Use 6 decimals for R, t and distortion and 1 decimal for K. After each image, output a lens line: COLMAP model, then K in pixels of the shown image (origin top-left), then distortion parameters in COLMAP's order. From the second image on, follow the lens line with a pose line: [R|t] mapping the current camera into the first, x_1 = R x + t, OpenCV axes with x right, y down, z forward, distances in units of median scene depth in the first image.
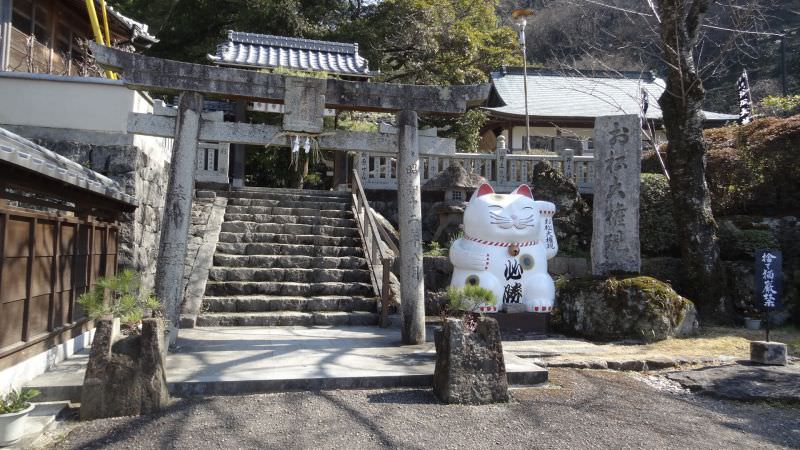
lens RADIAL K [[544.1, 0, 396.5], [0, 544.1, 254.5], [0, 0, 1]] dist [-0.003130, 0.000032]
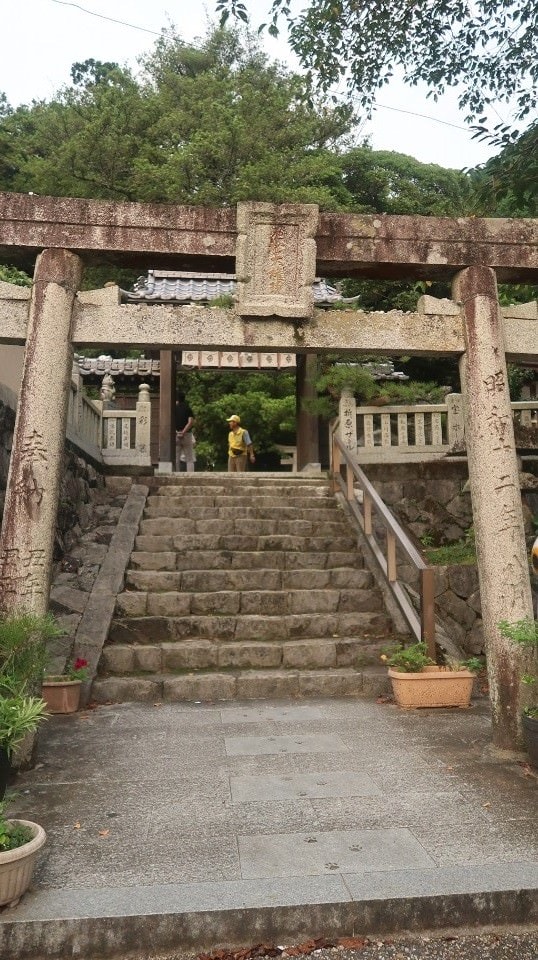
lens RADIAL K [[652.9, 0, 267.4], [0, 652.9, 484.5], [0, 0, 1]] dist [-0.003130, 0.000032]
pose [[0.989124, -0.046634, -0.139499, -0.098133], [0.028062, 0.990819, -0.132251, 0.005775], [0.144385, 0.126898, 0.981351, 0.417760]]
